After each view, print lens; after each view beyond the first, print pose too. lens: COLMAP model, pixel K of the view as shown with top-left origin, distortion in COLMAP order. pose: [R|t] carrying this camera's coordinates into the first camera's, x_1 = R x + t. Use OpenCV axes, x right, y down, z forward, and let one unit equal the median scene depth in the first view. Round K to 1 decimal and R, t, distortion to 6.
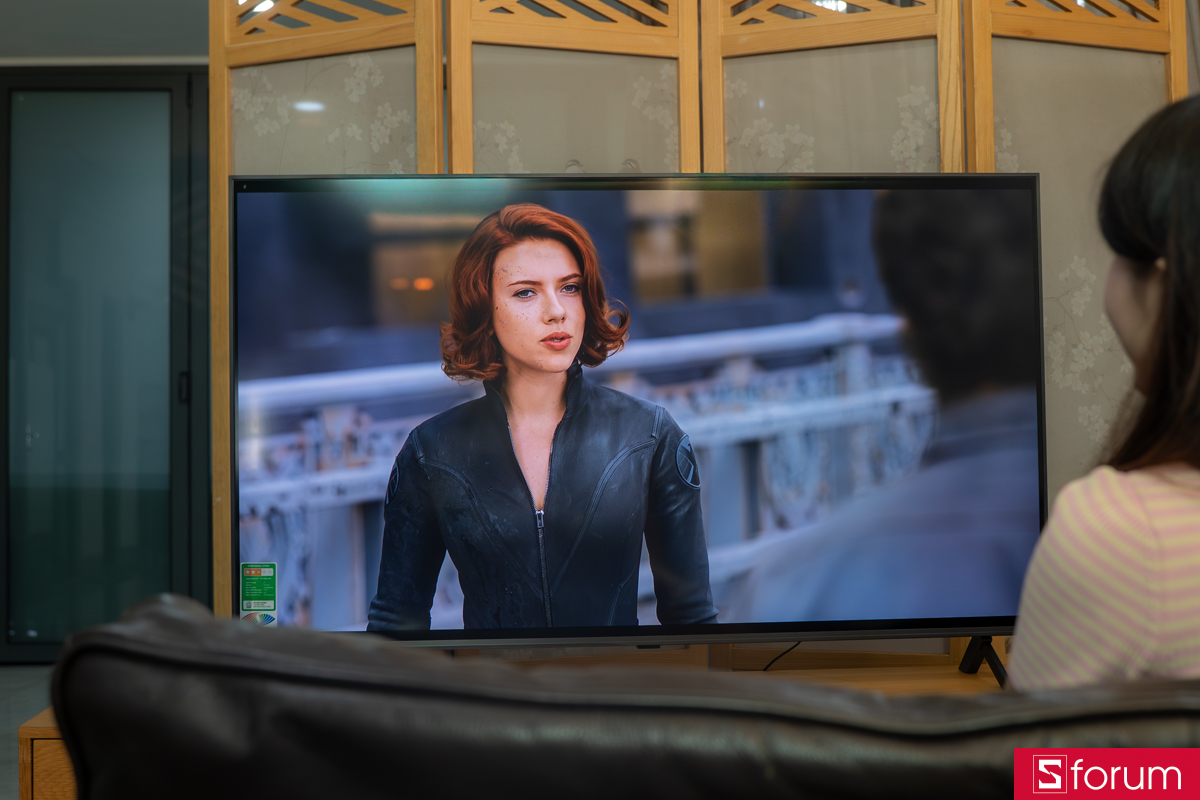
lens RADIAL K [[1726.8, 0, 610.0], [0, 1726.8, 402.2], [0, 0, 1]] dist [-0.085545, 0.029885]
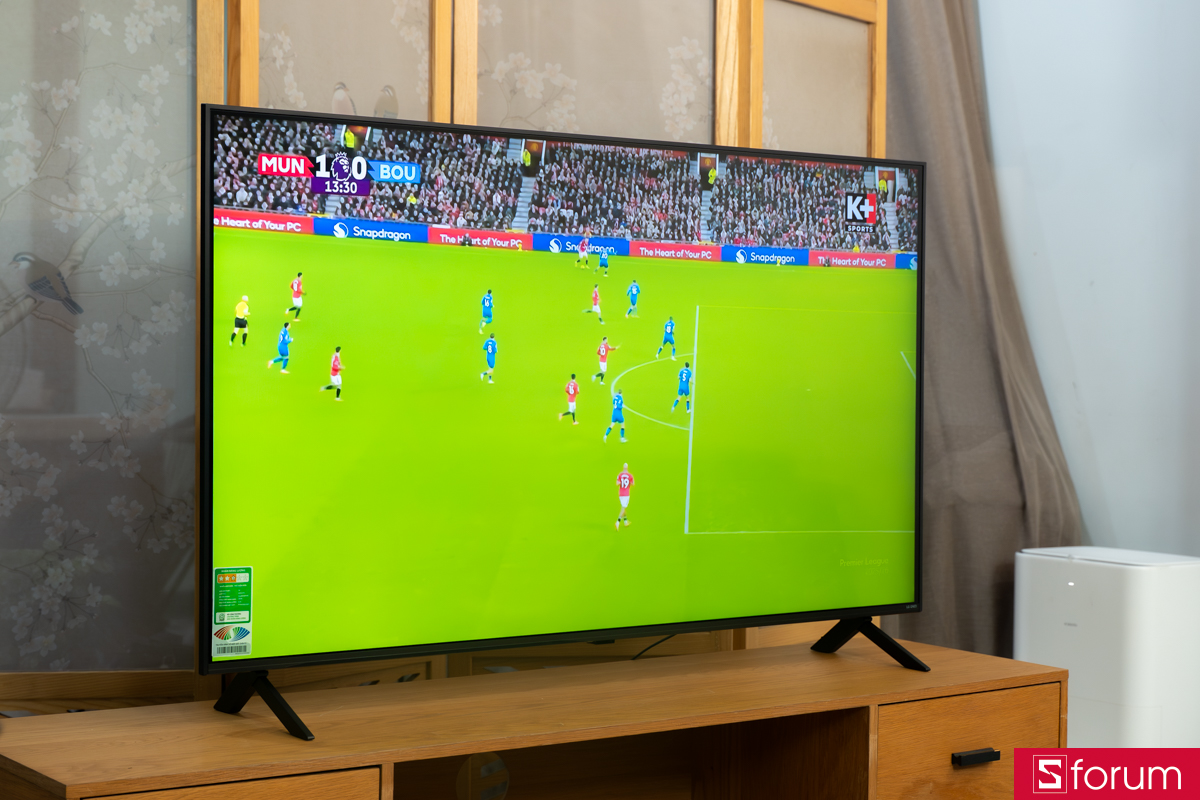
lens RADIAL K [[2127.3, 0, 609.2], [0, 2127.3, 390.5], [0, 0, 1]] dist [0.010822, -0.027233]
pose [[0.850019, 0.013010, 0.526592, -0.475781], [-0.038169, 0.998588, 0.036940, -0.031142], [-0.525368, -0.051500, 0.849315, 0.013256]]
